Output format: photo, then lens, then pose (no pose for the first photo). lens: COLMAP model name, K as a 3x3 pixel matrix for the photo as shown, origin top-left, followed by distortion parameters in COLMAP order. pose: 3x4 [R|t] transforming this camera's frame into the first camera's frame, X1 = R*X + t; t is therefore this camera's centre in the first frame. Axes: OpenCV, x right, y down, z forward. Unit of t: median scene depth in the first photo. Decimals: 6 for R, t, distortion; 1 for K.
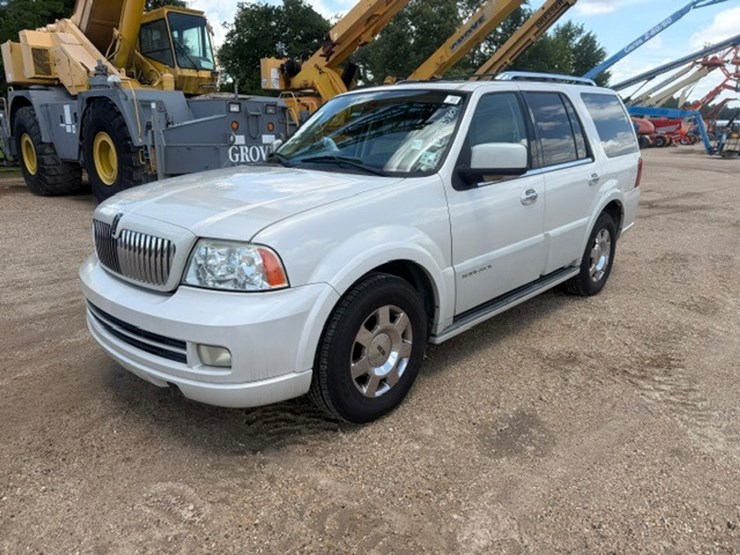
lens RADIAL K [[514.3, 0, 359.9], [0, 514.3, 279.7], [0, 0, 1]] dist [0.061819, -0.102189]
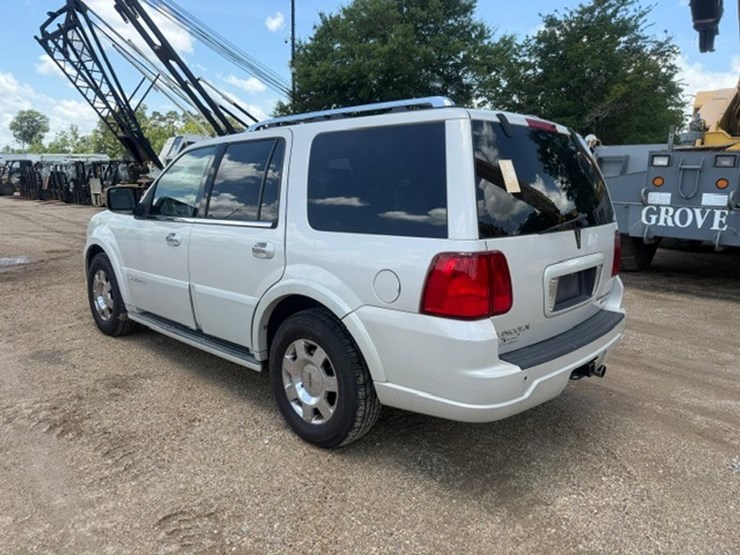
lens RADIAL K [[520.0, 0, 372.9], [0, 520.0, 272.7], [0, 0, 1]] dist [-0.000043, -0.002505]
pose [[0.028167, 0.179731, -0.983313, 1.387376], [-0.297450, 0.940649, 0.163412, -0.386777], [0.954322, 0.287883, 0.079956, 1.297492]]
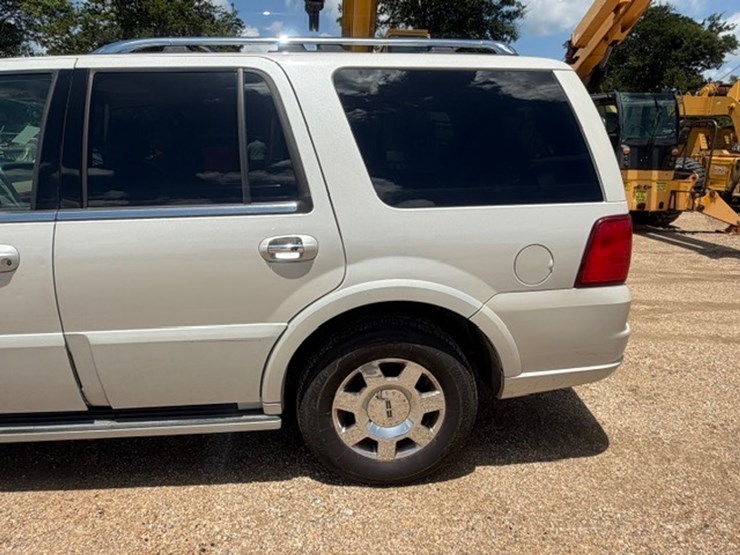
lens RADIAL K [[474.8, 0, 361.3], [0, 474.8, 278.5], [0, 0, 1]] dist [-0.000508, 0.002681]
pose [[0.747743, 0.188843, -0.636568, 0.919839], [-0.200611, 0.978152, 0.054529, -0.241565], [0.632958, 0.086930, 0.769290, 0.845999]]
